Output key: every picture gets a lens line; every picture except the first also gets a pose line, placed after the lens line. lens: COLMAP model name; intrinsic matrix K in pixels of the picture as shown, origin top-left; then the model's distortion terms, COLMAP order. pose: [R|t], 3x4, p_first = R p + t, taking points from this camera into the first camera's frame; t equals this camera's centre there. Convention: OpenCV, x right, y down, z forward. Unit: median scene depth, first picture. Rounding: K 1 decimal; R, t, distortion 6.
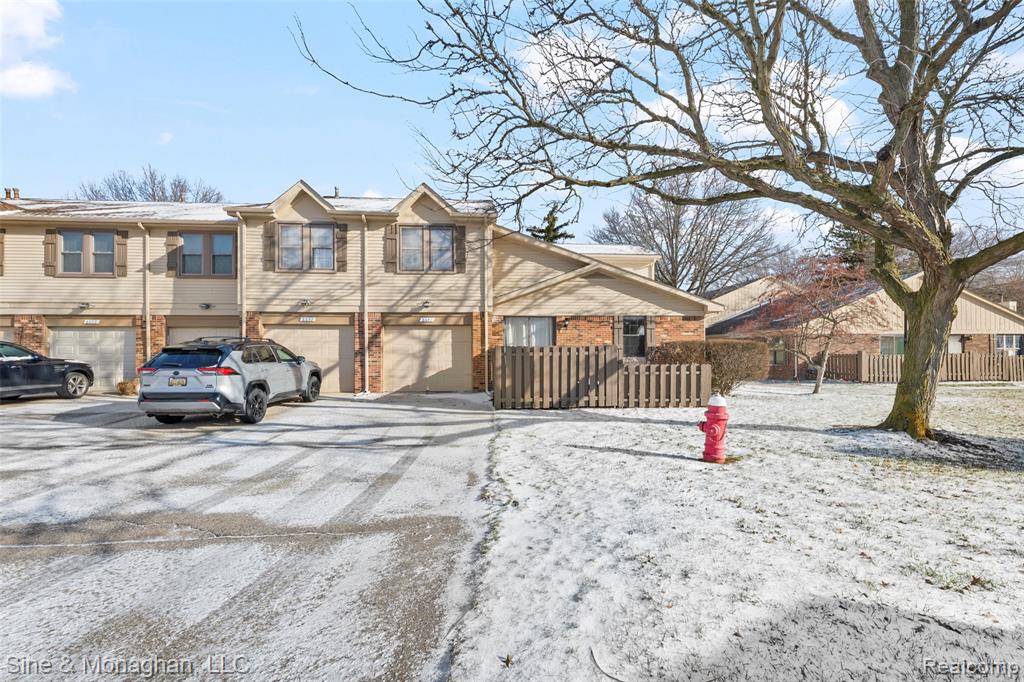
lens RADIAL K [[417.8, 0, 512.0], [0, 417.8, 345.0], [0, 0, 1]] dist [-0.003009, -0.000182]
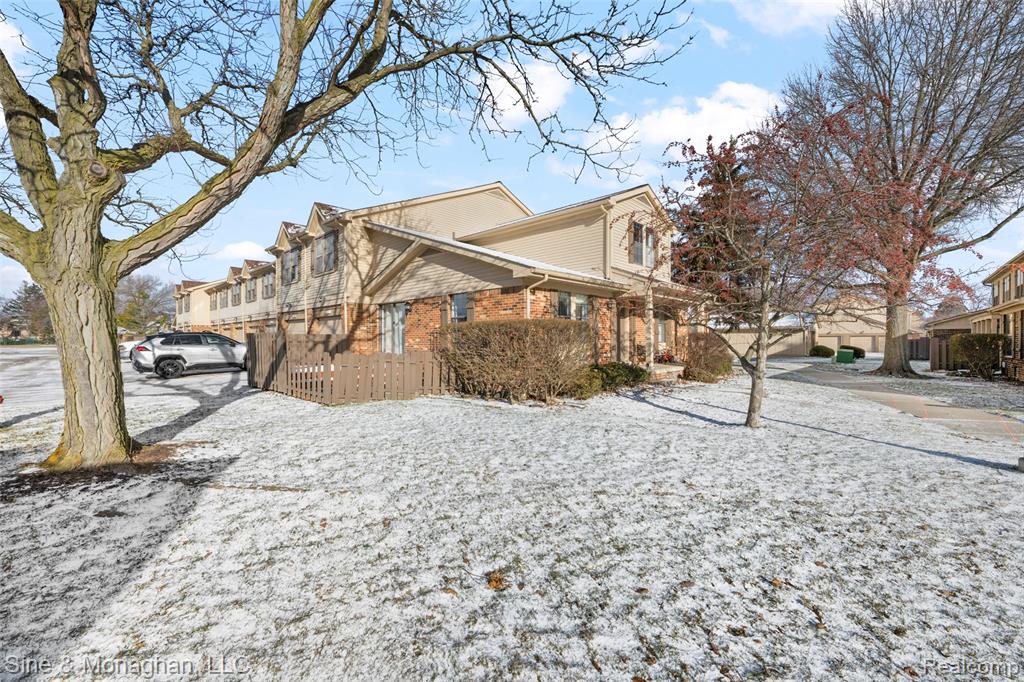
lens RADIAL K [[417.8, 0, 512.0], [0, 417.8, 338.8], [0, 0, 1]] dist [-0.003009, -0.000182]
pose [[0.678769, -0.003988, -0.734341, 0.976996], [0.013241, 0.999889, 0.006810, 0.014907], [0.734233, -0.014346, 0.678746, 0.523404]]
